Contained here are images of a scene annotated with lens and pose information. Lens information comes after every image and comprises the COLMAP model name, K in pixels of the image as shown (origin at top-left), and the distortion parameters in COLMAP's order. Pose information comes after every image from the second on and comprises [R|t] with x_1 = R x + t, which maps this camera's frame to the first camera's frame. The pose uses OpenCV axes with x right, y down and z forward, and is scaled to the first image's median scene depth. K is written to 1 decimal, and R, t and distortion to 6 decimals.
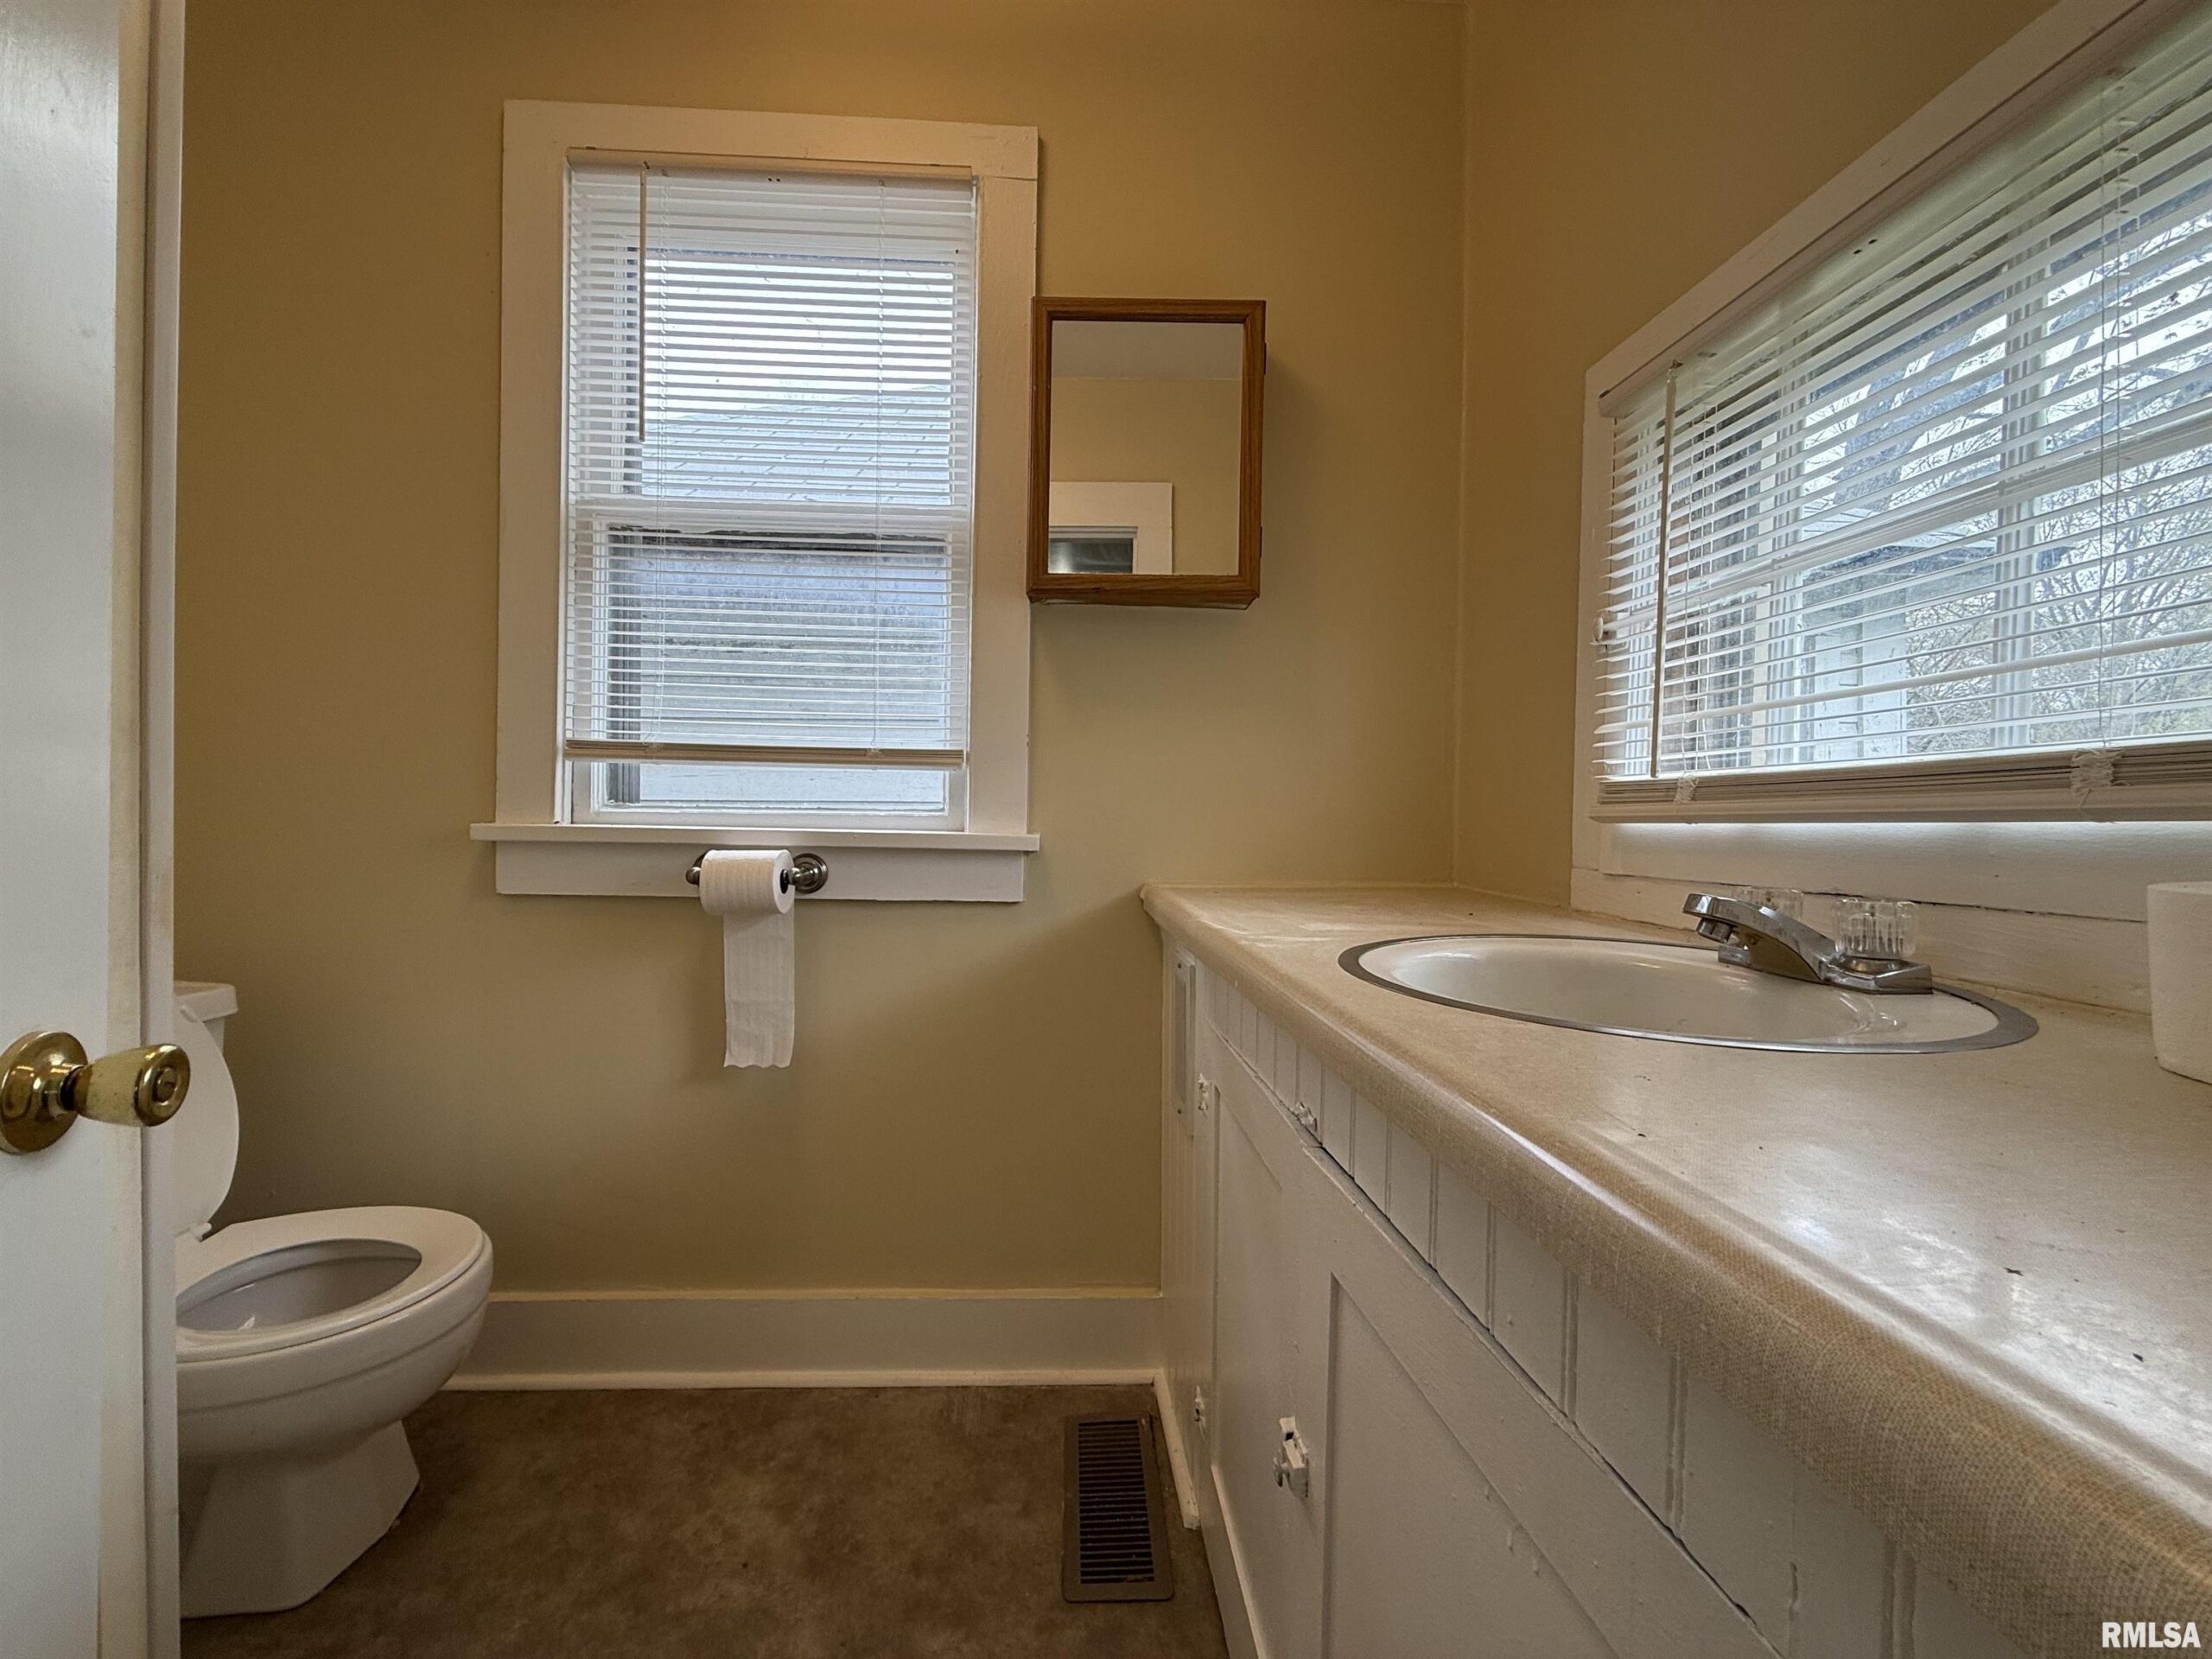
lens RADIAL K [[874.3, 0, 1101.7], [0, 874.3, 830.5], [0, 0, 1]] dist [0.000699, -0.000134]
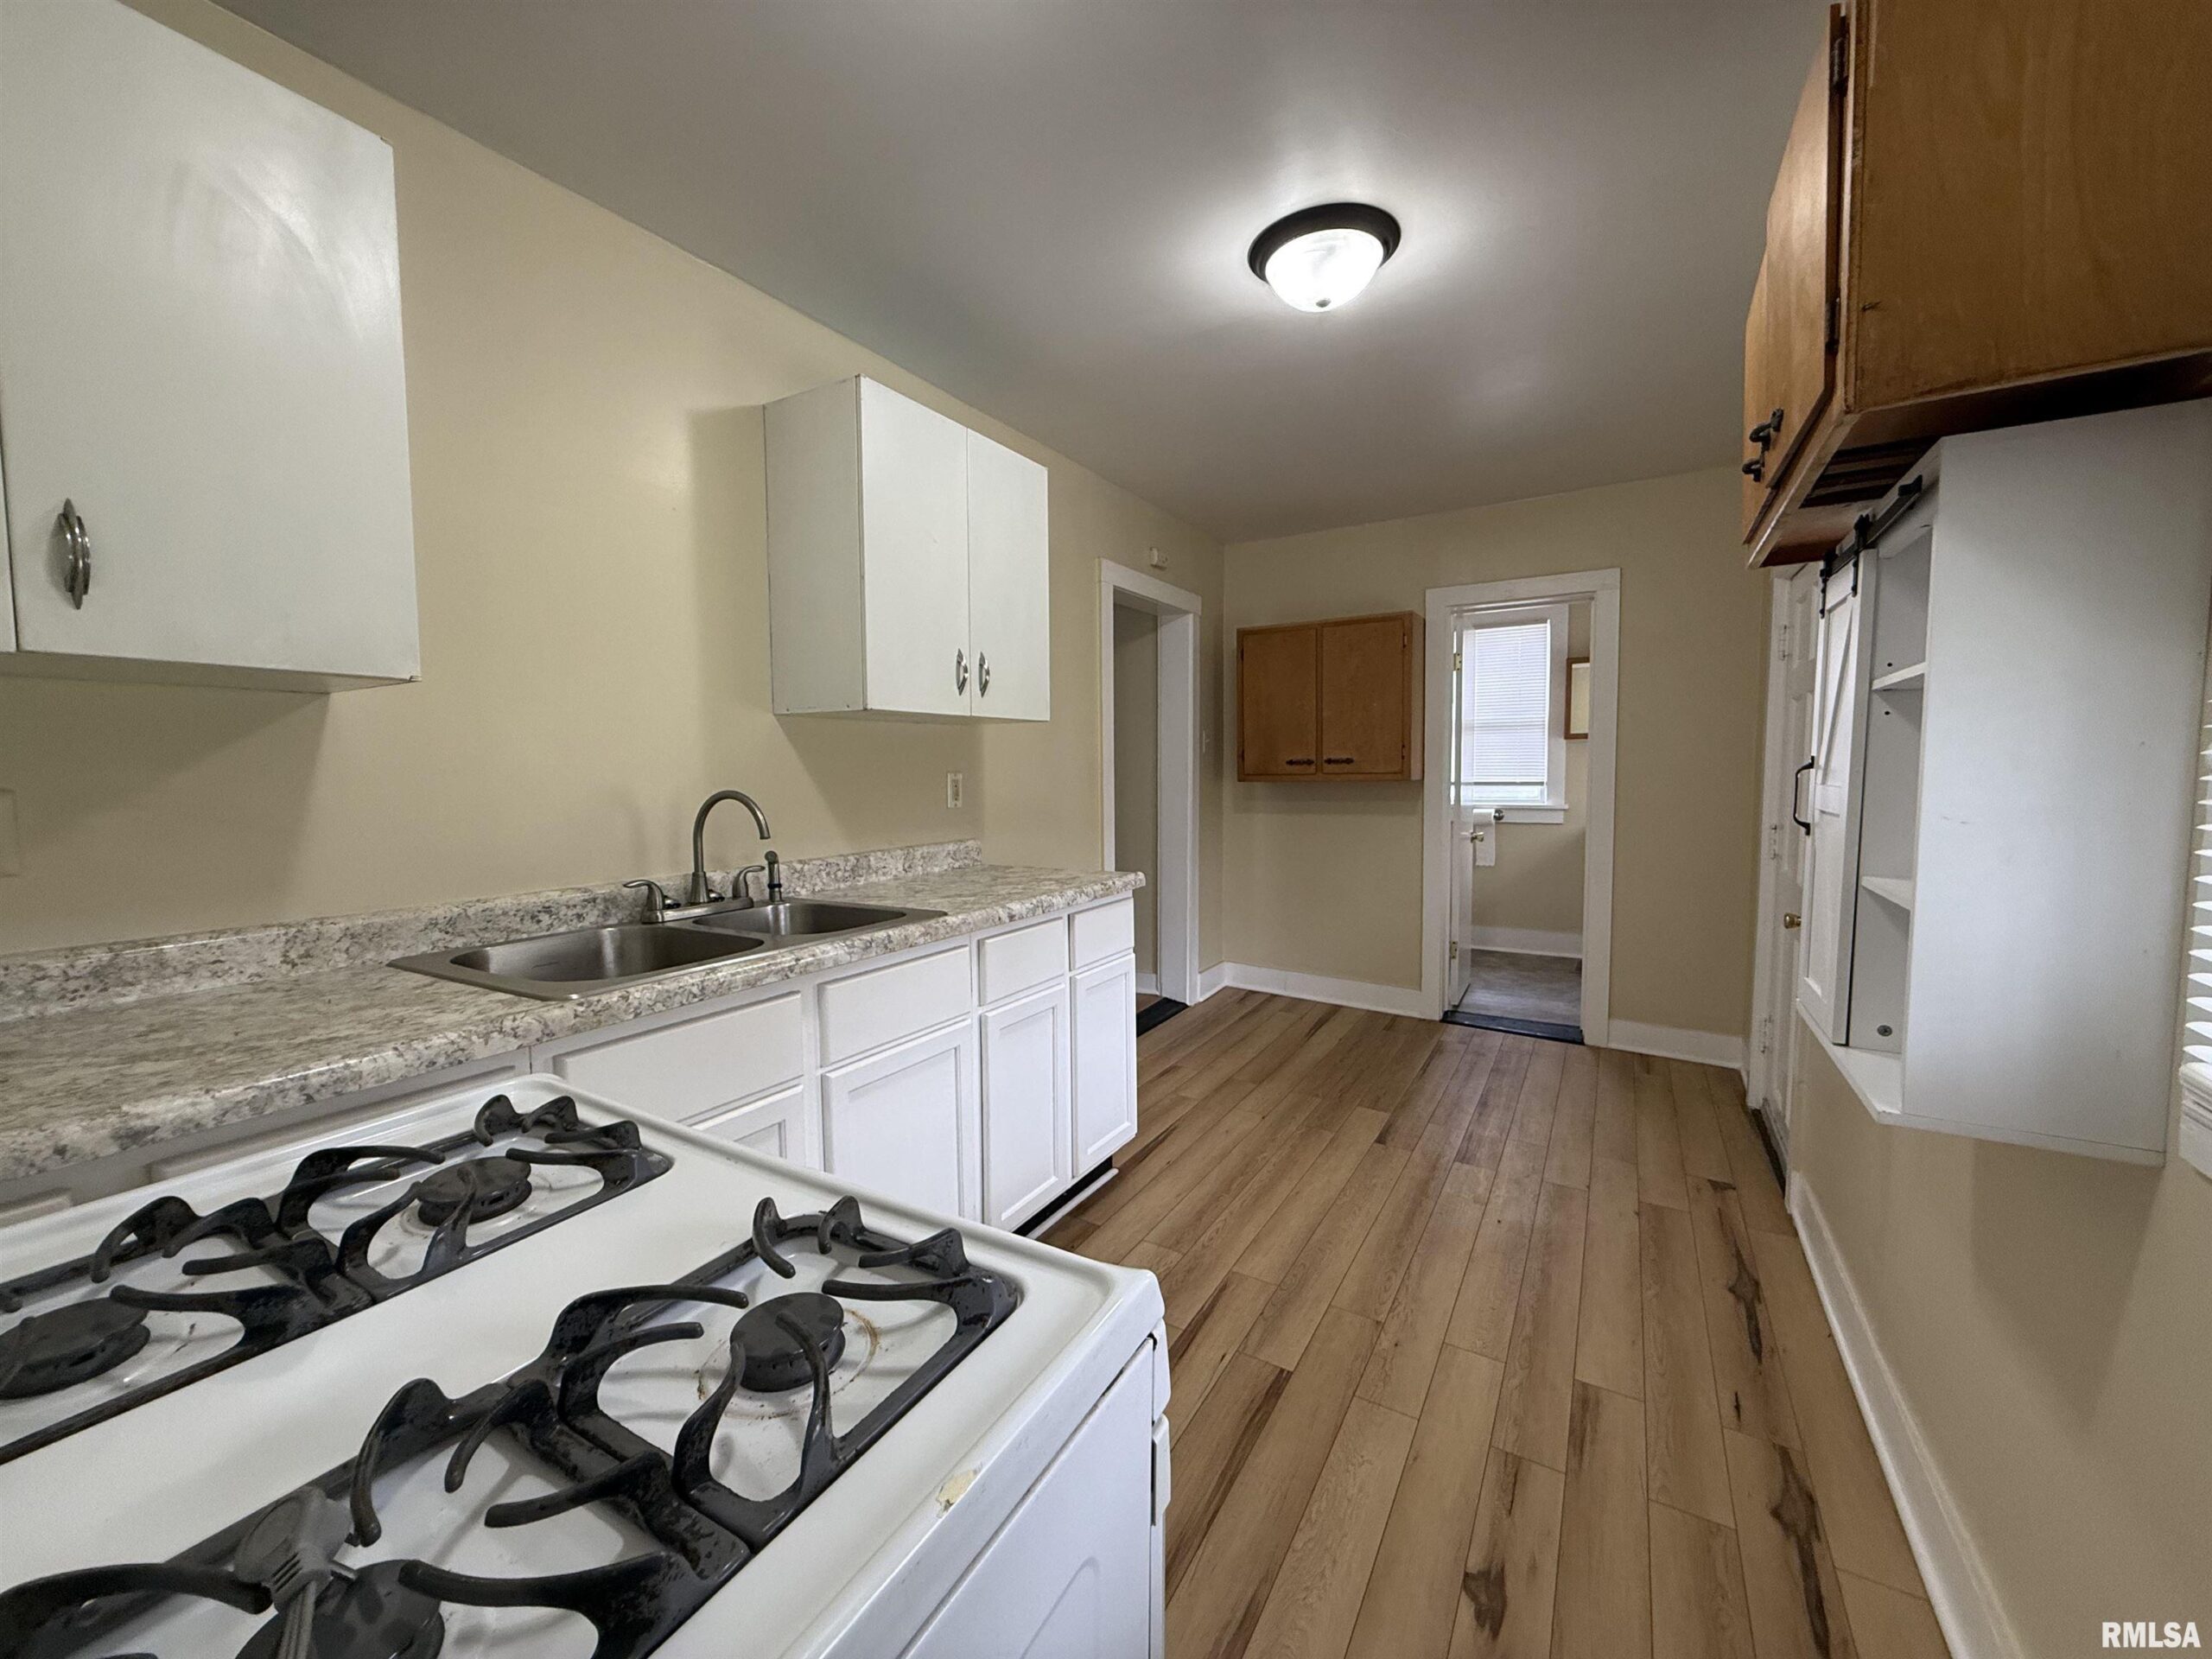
lens RADIAL K [[874.3, 0, 1101.7], [0, 874.3, 830.5], [0, 0, 1]] dist [0.000699, -0.000134]
pose [[0.851053, 0.003744, -0.525066, 0.187361], [0.022849, 0.998763, 0.044158, -0.091677], [0.524582, -0.049578, 0.849915, -3.126991]]
